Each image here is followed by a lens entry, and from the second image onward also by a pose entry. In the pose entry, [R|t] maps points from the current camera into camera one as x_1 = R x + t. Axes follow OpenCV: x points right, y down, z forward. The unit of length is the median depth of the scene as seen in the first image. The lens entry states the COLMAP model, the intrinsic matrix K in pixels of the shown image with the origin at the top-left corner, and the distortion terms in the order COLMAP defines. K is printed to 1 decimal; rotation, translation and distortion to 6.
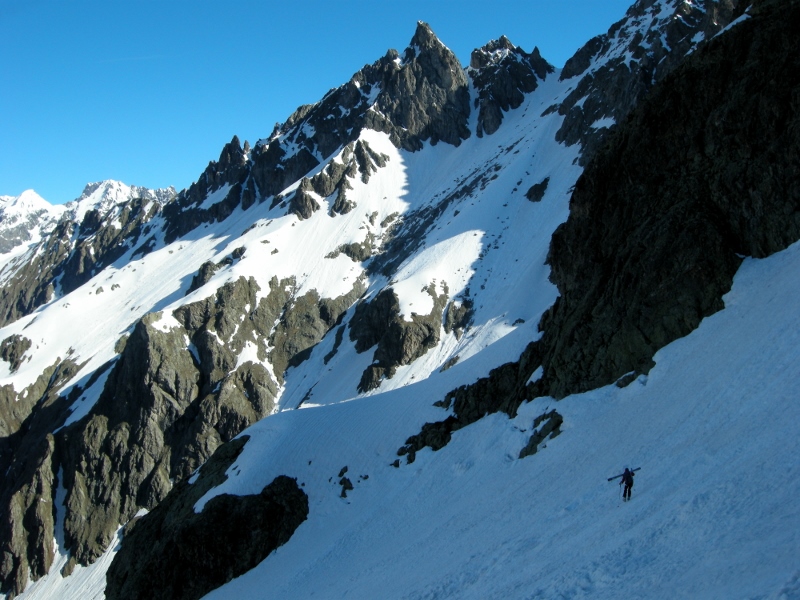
lens RADIAL K [[830.1, 0, 400.0], [0, 830.1, 300.0], [0, 0, 1]] dist [-0.158364, 0.020099]
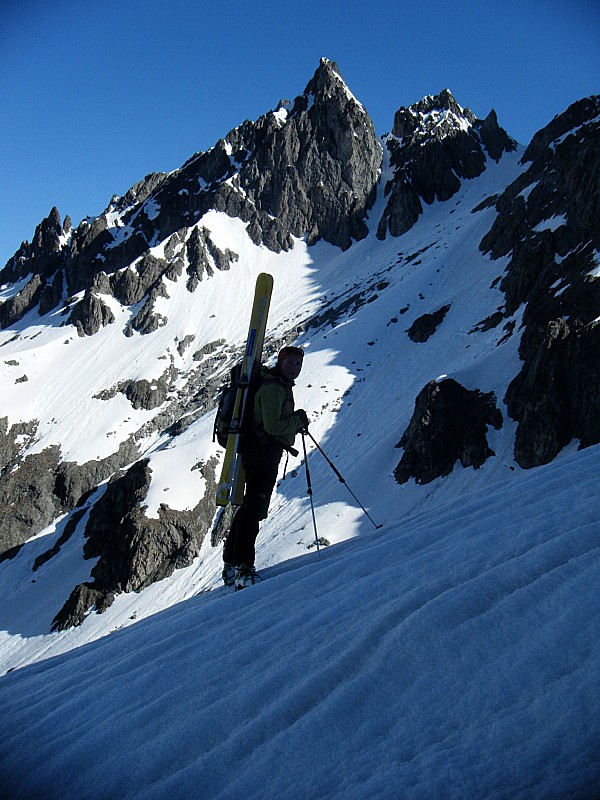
lens RADIAL K [[1074.8, 0, 300.0], [0, 1074.8, 410.9], [0, 0, 1]] dist [0.011813, 0.016996]
pose [[0.991982, 0.107746, -0.066048, 0.109634], [-0.110806, 0.992843, -0.044553, -0.019304], [0.060775, 0.051515, 0.996821, 0.166054]]
